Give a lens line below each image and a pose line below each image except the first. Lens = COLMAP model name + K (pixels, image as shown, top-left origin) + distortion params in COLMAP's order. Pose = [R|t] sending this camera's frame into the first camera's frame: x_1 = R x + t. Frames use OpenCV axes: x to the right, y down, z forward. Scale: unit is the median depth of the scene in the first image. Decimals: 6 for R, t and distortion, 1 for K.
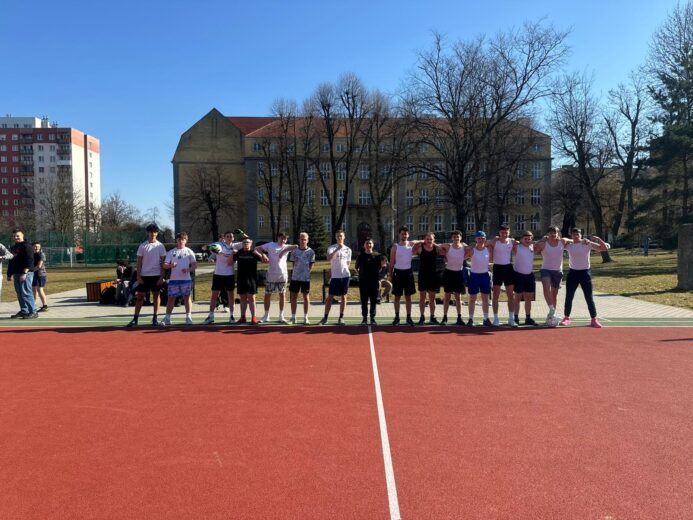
lens RADIAL K [[481.4, 0, 349.9], [0, 481.4, 263.6], [0, 0, 1]] dist [0.007492, -0.015642]
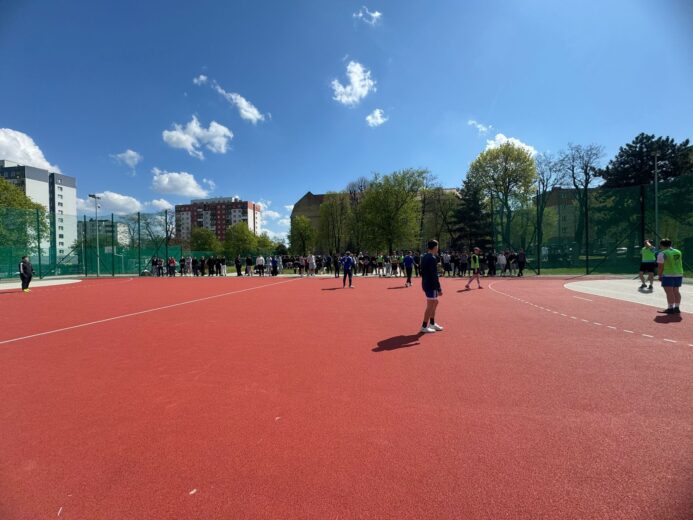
lens RADIAL K [[274.1, 0, 346.9], [0, 274.1, 257.8], [0, 0, 1]] dist [-0.006150, -0.000132]
pose [[0.983318, -0.009538, -0.181645, 0.065373], [0.004364, 0.999574, -0.028863, 0.002850], [0.181843, 0.027589, 0.982940, -0.095816]]
